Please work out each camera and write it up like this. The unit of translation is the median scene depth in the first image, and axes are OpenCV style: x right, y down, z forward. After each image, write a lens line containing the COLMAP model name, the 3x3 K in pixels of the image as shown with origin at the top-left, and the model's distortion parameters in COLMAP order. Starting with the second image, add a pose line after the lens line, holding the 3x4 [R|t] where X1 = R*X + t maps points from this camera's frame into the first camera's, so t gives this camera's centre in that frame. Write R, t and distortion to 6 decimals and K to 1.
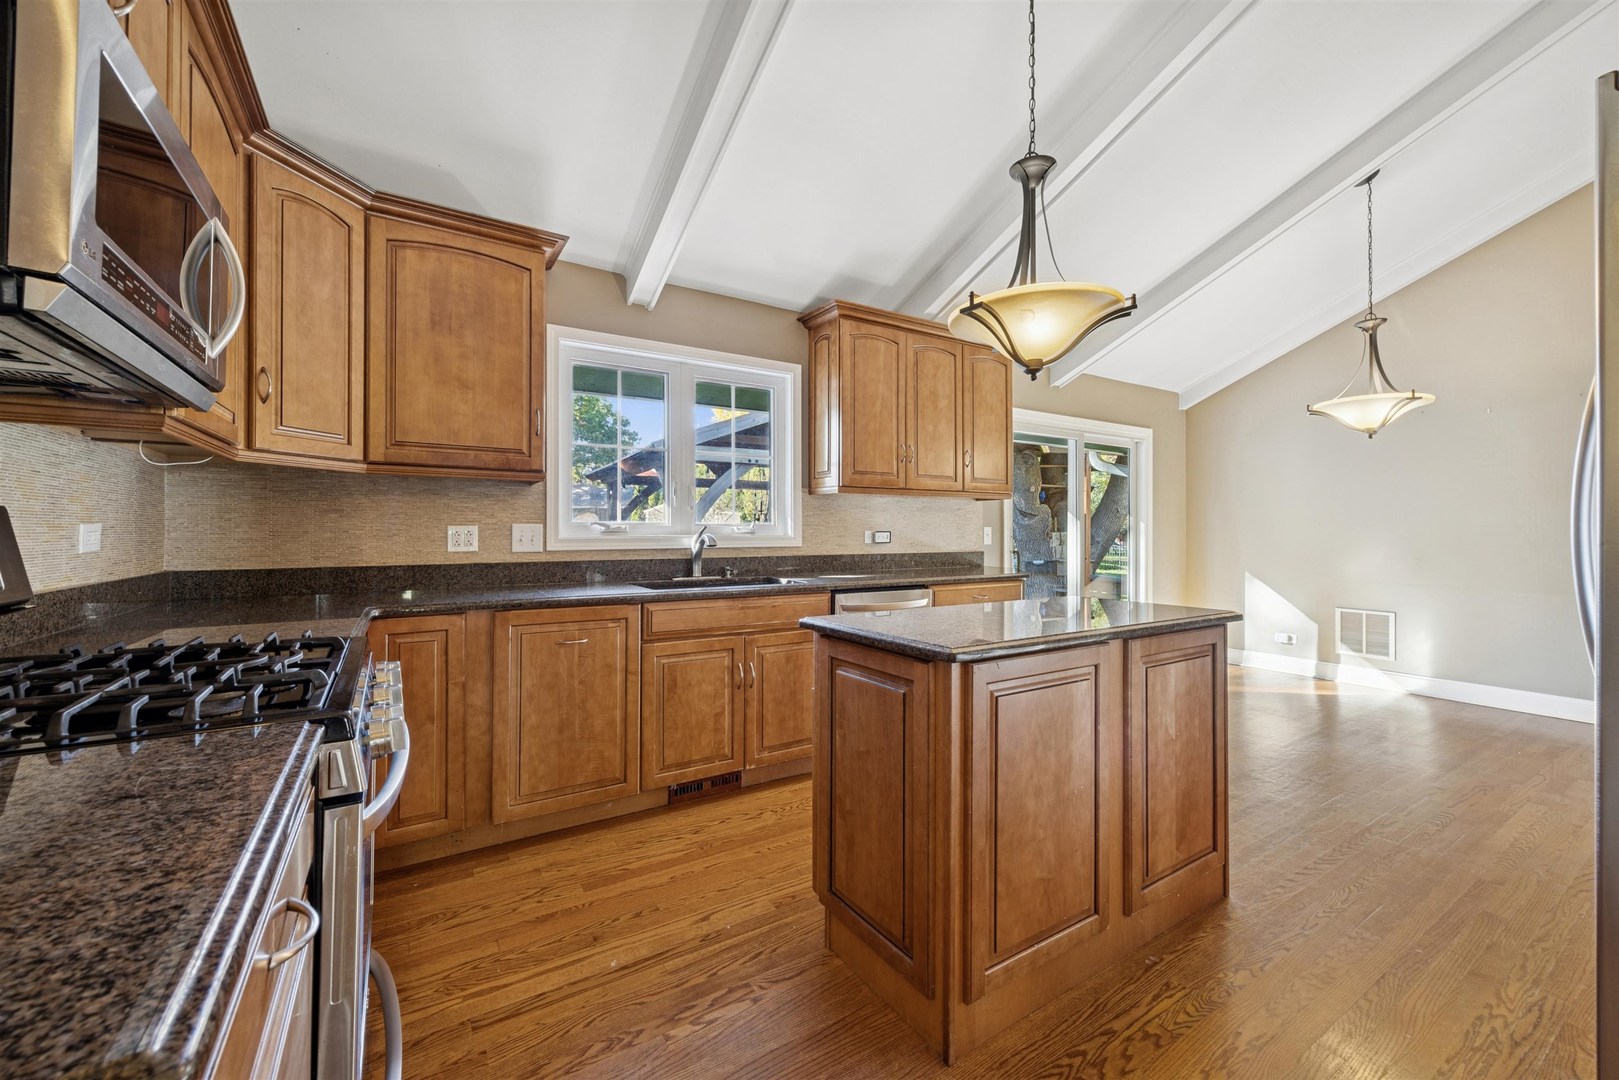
lens RADIAL K [[615.0, 0, 803.4], [0, 615.0, 534.1], [0, 0, 1]] dist [-0.003664, -0.000622]
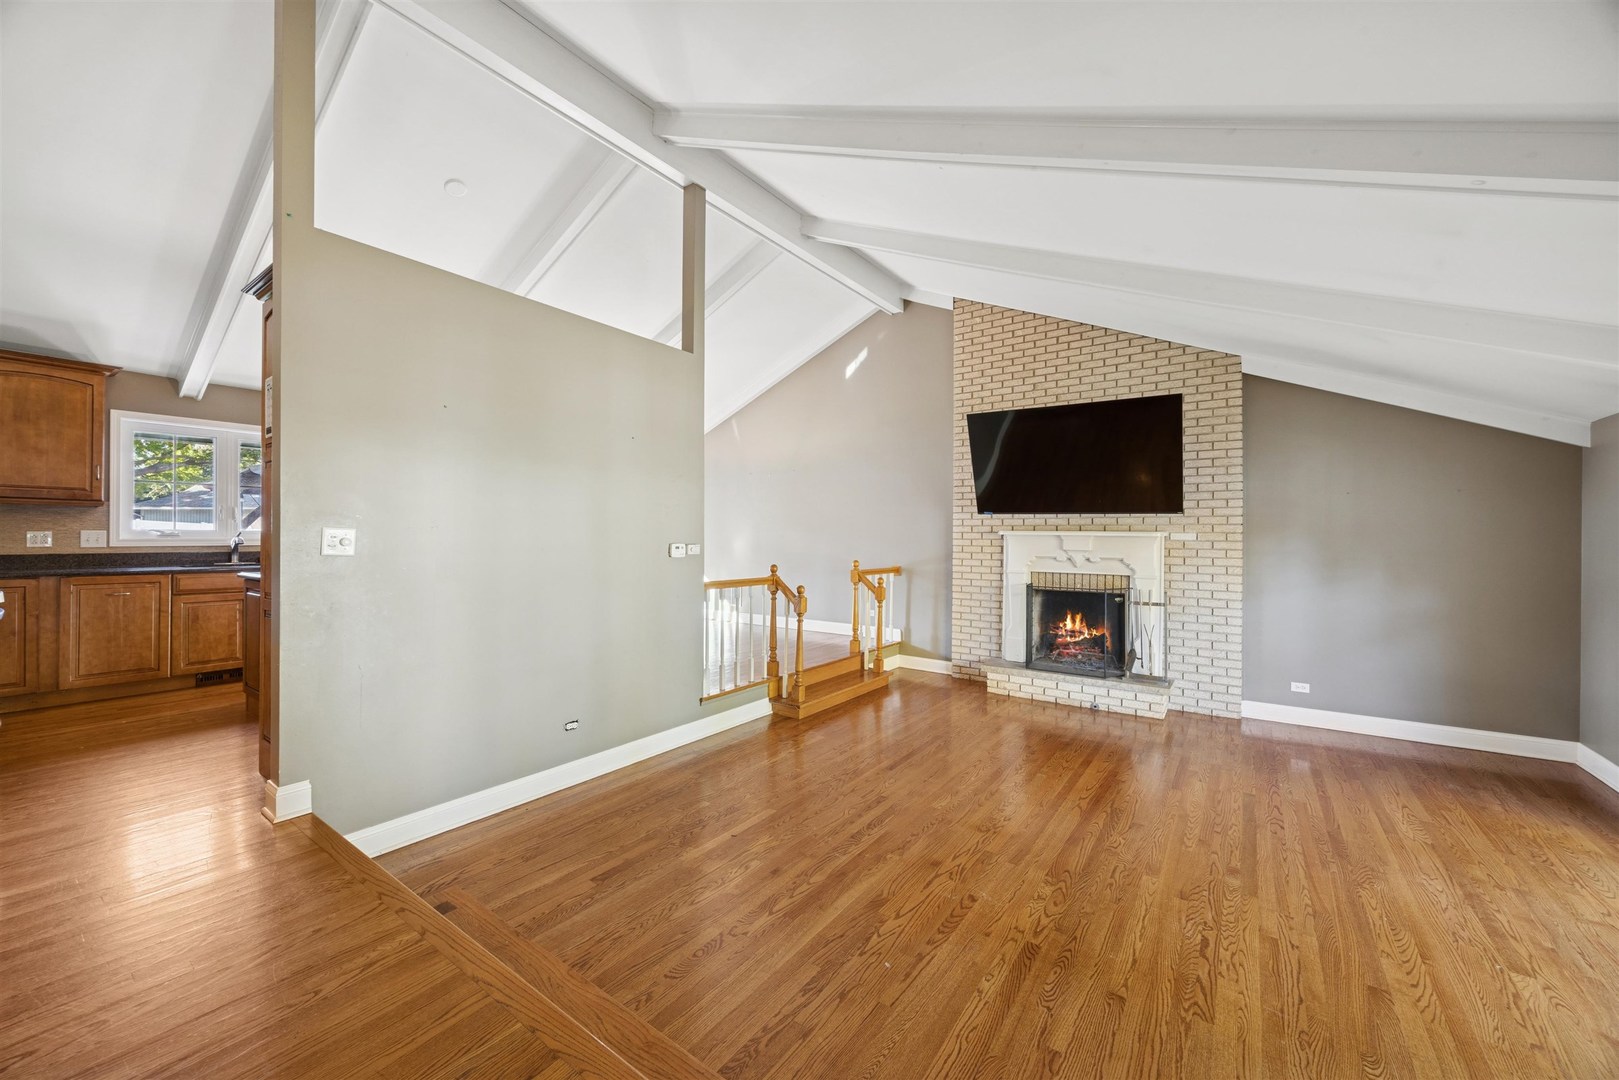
lens RADIAL K [[615.0, 0, 810.9], [0, 615.0, 535.6], [0, 0, 1]] dist [-0.003664, -0.000622]
pose [[0.928563, 0.002129, 0.371168, 0.830811], [-0.001310, 0.999996, -0.002459, -0.001255], [-0.371172, 0.001797, 0.928562, -1.409369]]
